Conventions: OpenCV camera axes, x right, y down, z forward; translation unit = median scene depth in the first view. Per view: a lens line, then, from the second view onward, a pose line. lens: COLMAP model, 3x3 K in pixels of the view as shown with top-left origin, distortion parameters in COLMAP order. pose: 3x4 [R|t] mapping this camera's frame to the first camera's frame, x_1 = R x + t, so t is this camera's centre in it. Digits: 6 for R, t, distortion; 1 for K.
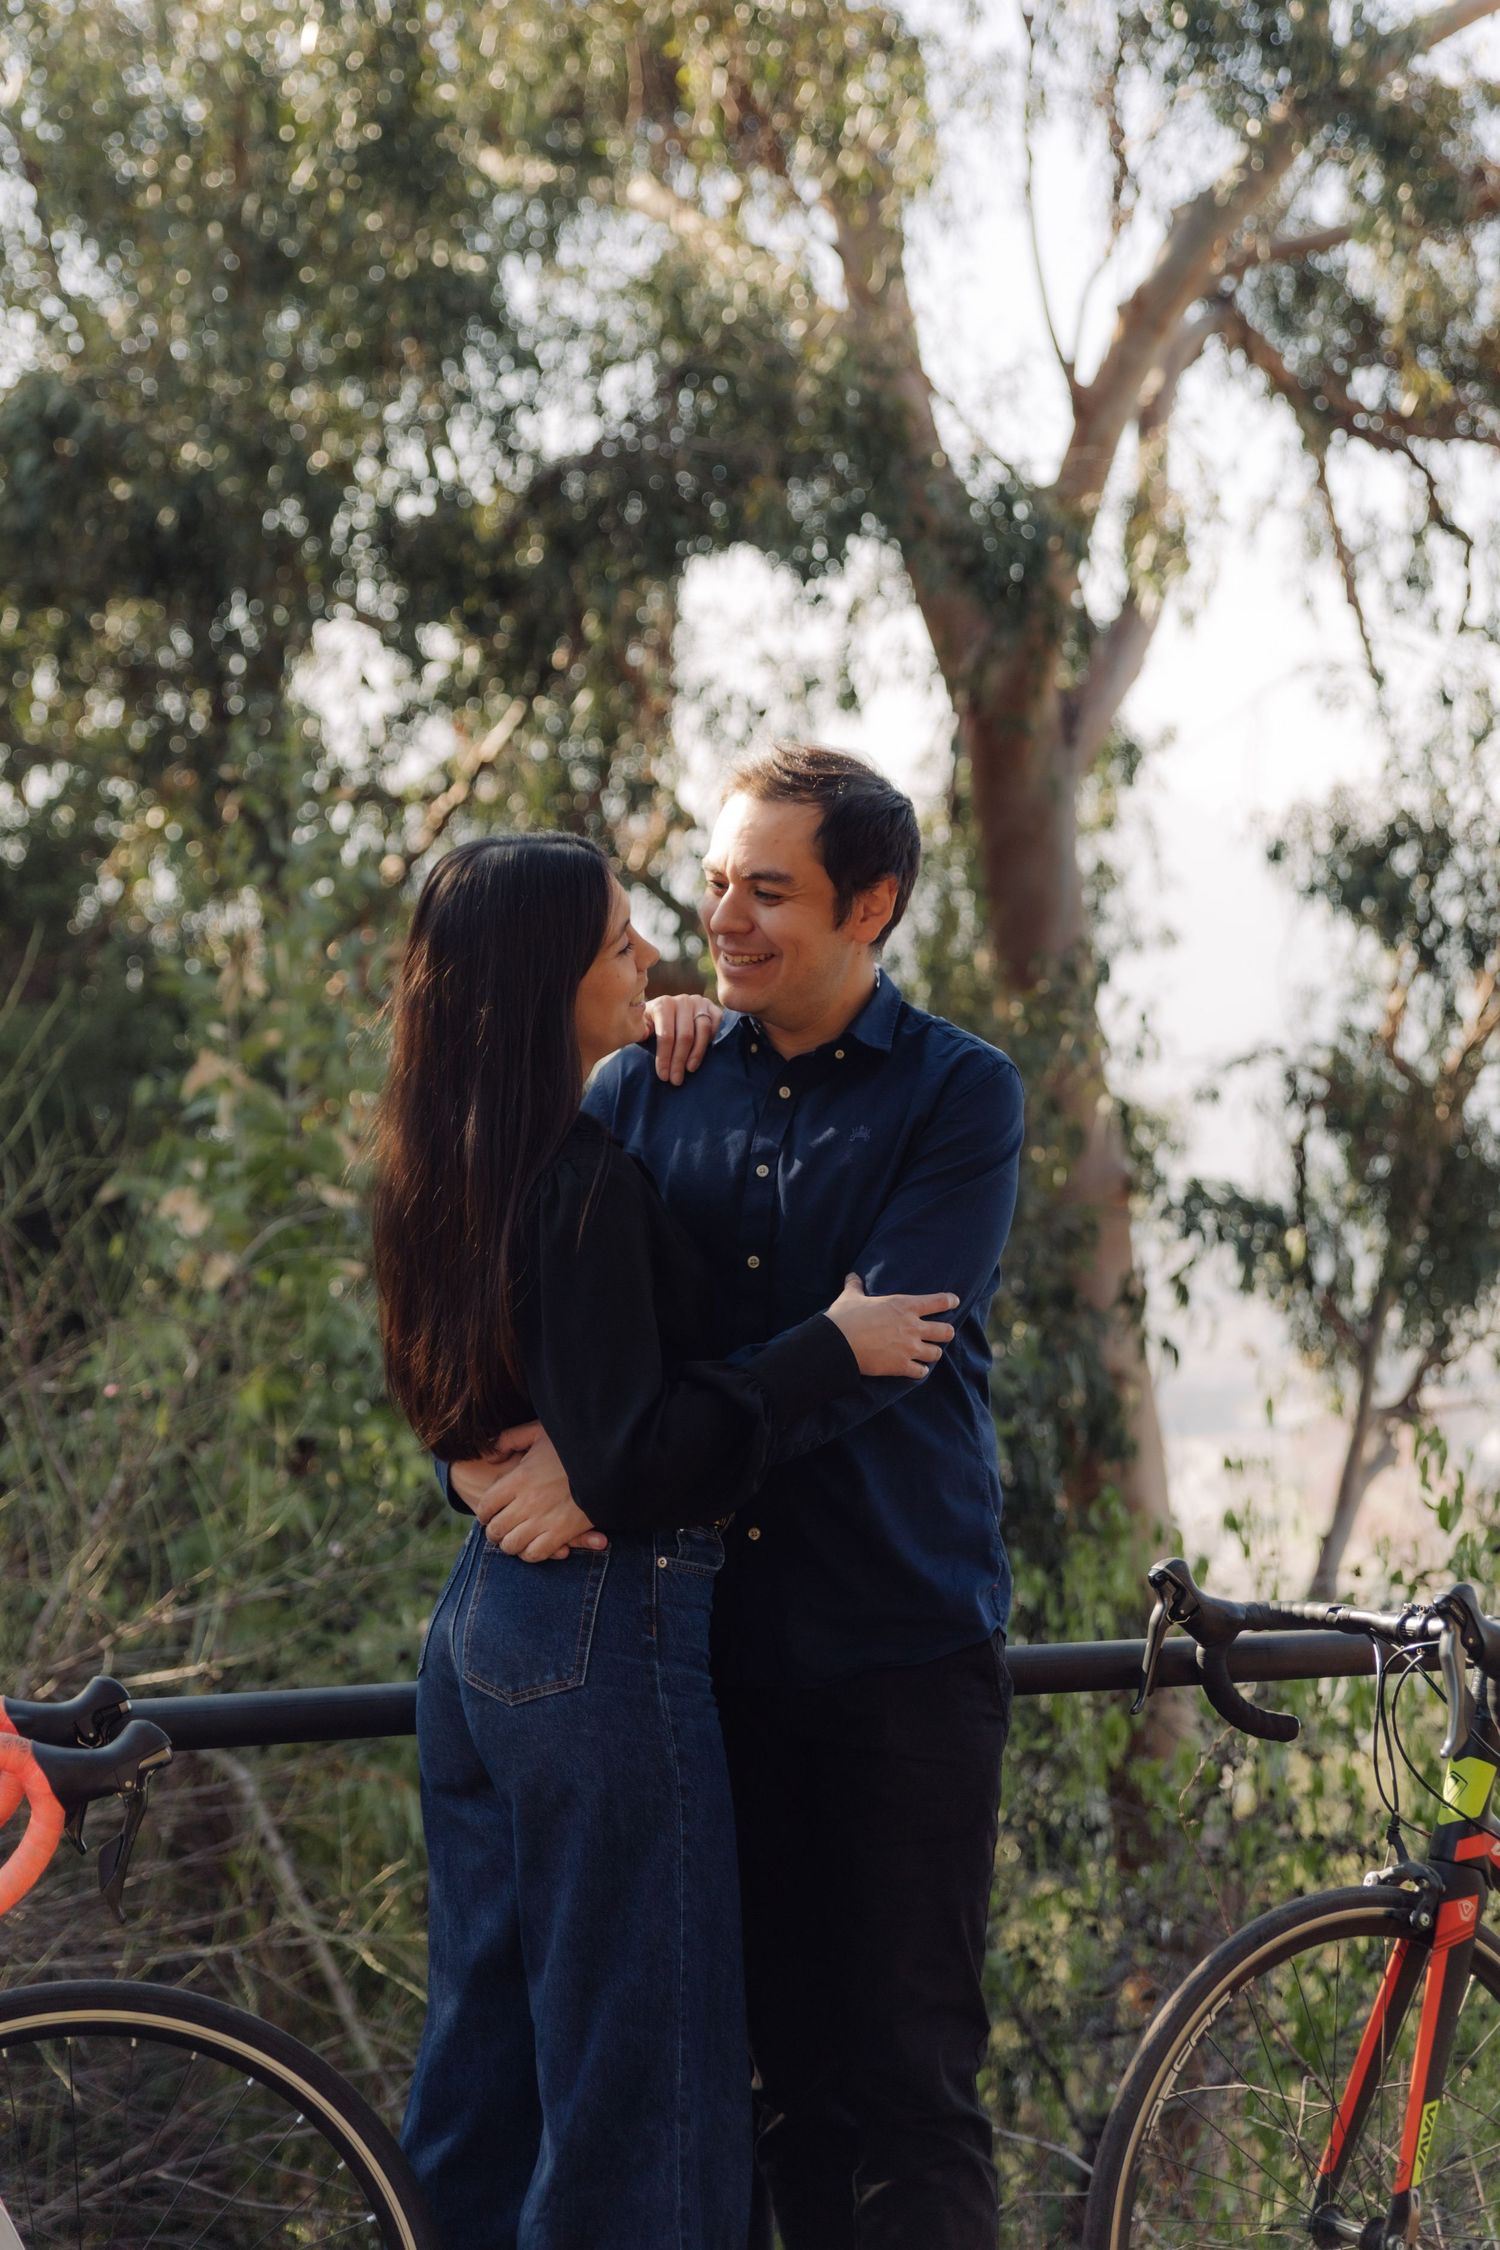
lens RADIAL K [[4703.2, 0, 776.5], [0, 4703.2, 1149.8], [0, 0, 1]] dist [0.044619, 0.133388]
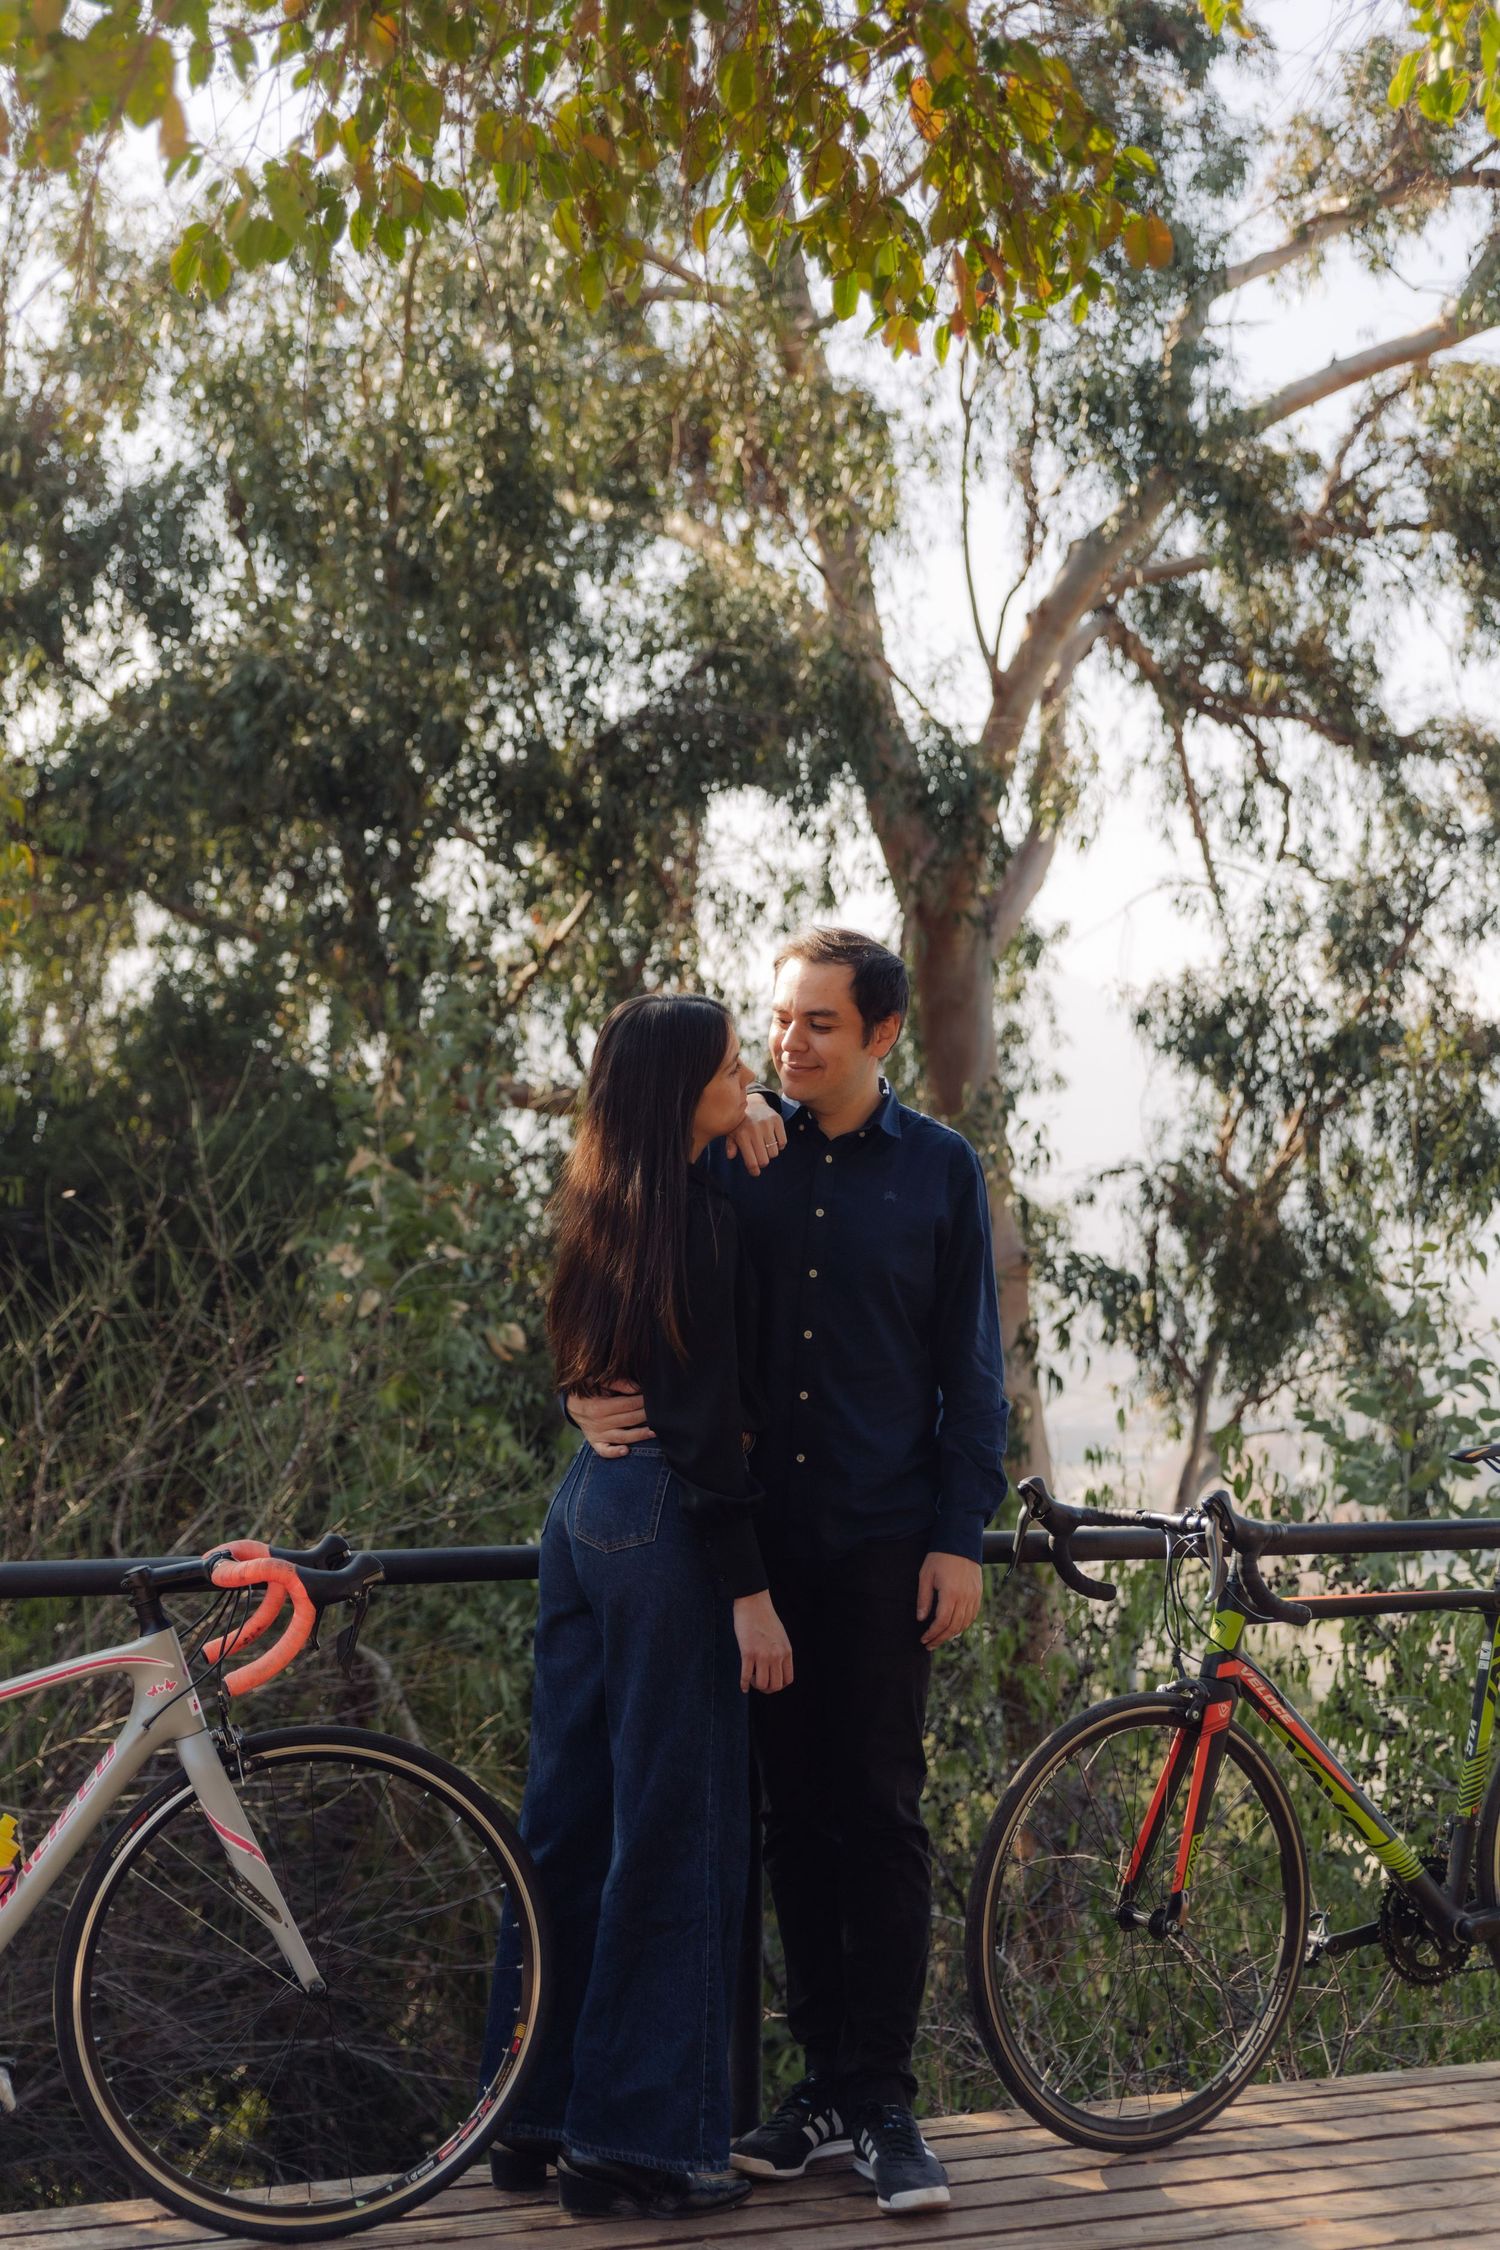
lens RADIAL K [[4703.2, 0, 776.5], [0, 4703.2, 1149.8], [0, 0, 1]] dist [0.044619, 0.133388]
pose [[0.999817, 0.017264, 0.008203, -0.008901], [-0.016948, 0.999168, -0.037103, 0.026453], [-0.008837, 0.036957, 0.999278, -0.349464]]
